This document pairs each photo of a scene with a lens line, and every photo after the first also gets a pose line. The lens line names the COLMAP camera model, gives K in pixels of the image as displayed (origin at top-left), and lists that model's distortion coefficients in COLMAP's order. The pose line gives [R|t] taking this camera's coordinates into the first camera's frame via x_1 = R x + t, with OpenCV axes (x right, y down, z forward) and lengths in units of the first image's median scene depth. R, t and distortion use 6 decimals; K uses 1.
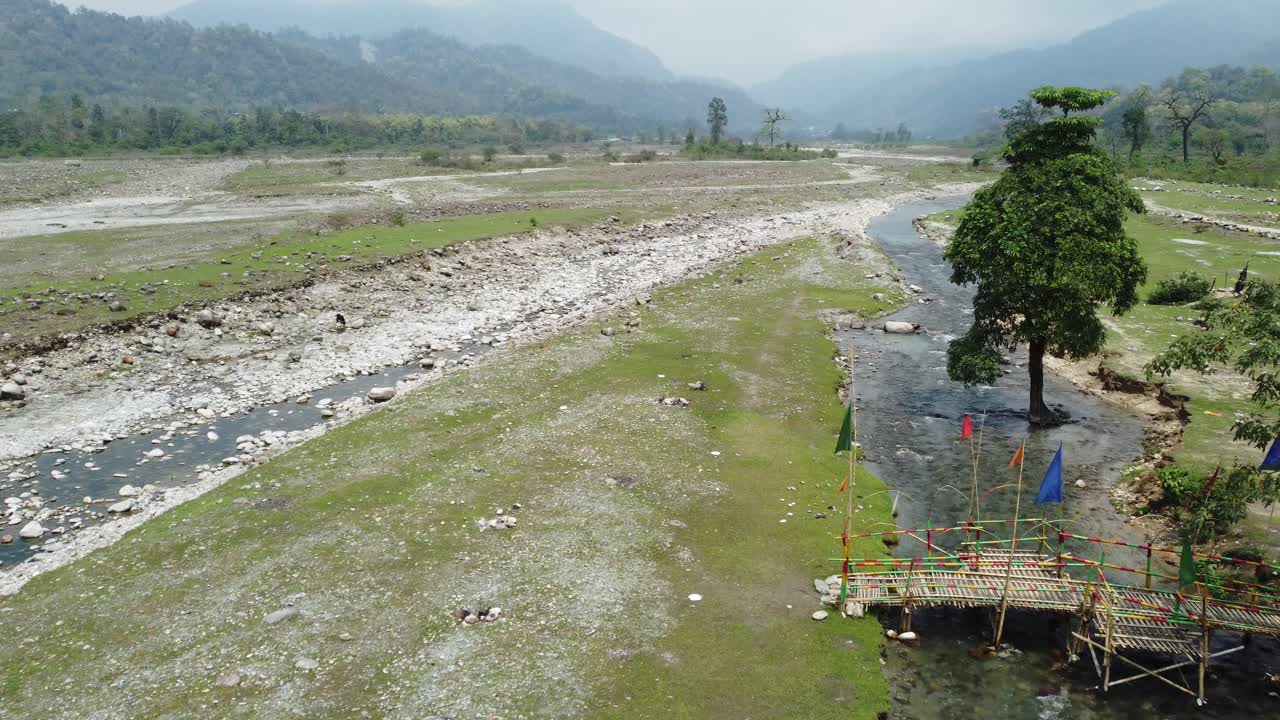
lens RADIAL K [[1055.3, 0, 640.0], [0, 1055.3, 360.0], [0, 0, 1]] dist [0.003775, -0.009526]
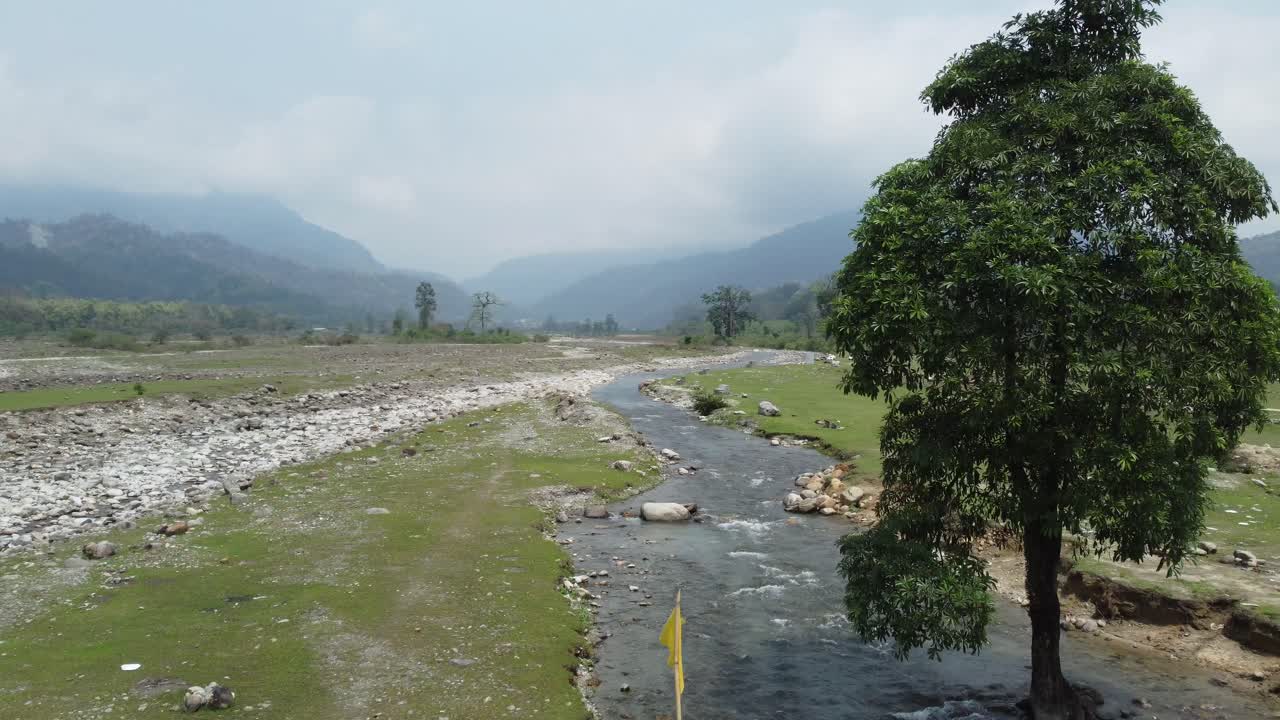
lens RADIAL K [[1055.3, 0, 640.0], [0, 1055.3, 360.0], [0, 0, 1]] dist [0.003775, -0.009526]
pose [[0.964529, -0.010783, 0.263755, 0.036481], [0.057529, 0.983735, -0.170162, -0.007097], [-0.257630, 0.179299, 0.949462, 0.204249]]
